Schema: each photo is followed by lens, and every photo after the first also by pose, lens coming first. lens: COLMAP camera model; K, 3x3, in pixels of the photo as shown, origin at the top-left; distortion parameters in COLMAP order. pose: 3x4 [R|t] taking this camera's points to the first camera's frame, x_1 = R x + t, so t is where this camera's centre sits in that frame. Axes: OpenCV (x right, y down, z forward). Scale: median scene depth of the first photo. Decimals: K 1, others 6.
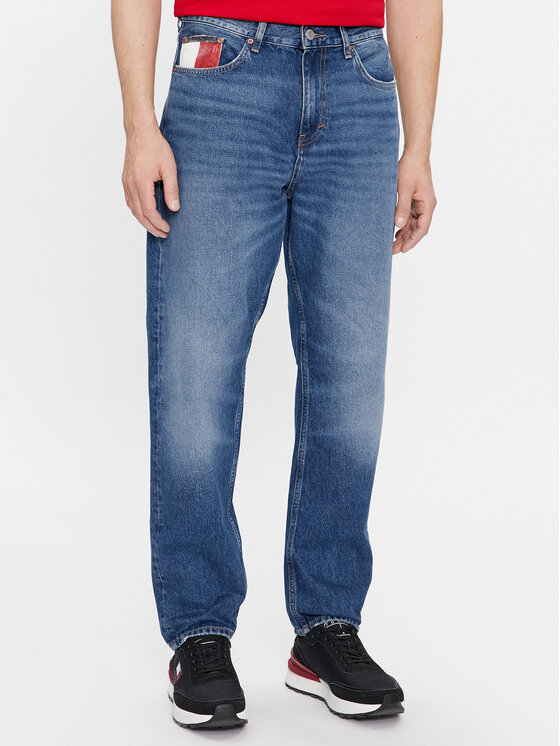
lens RADIAL K [[1493.6, 0, 280.1], [0, 1493.6, 372.0], [0, 0, 1]] dist [-0.311599, 0.000000]
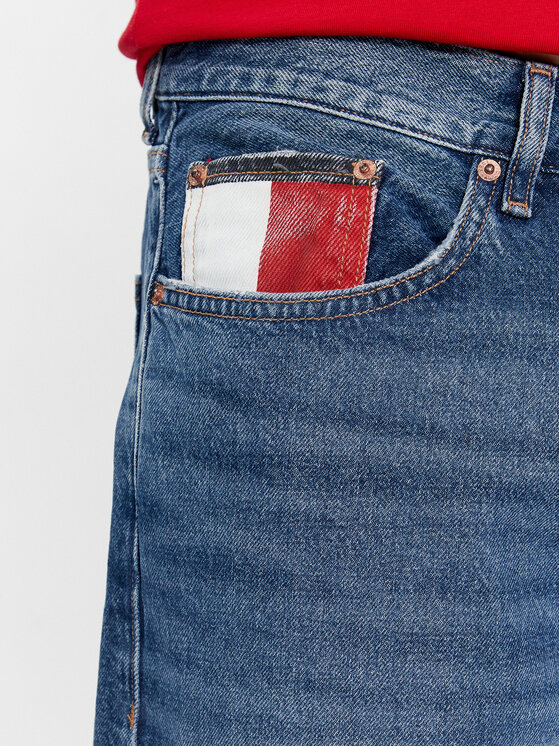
lens RADIAL K [[1328.3, 0, 279.2], [0, 1328.3, 372.8], [0, 0, 1]] dist [0.271851, 0.000000]
pose [[0.978609, -0.065001, 0.195189, -0.098662], [0.078538, 0.994955, -0.062424, -0.180237], [-0.190147, 0.076418, 0.978777, 0.790399]]
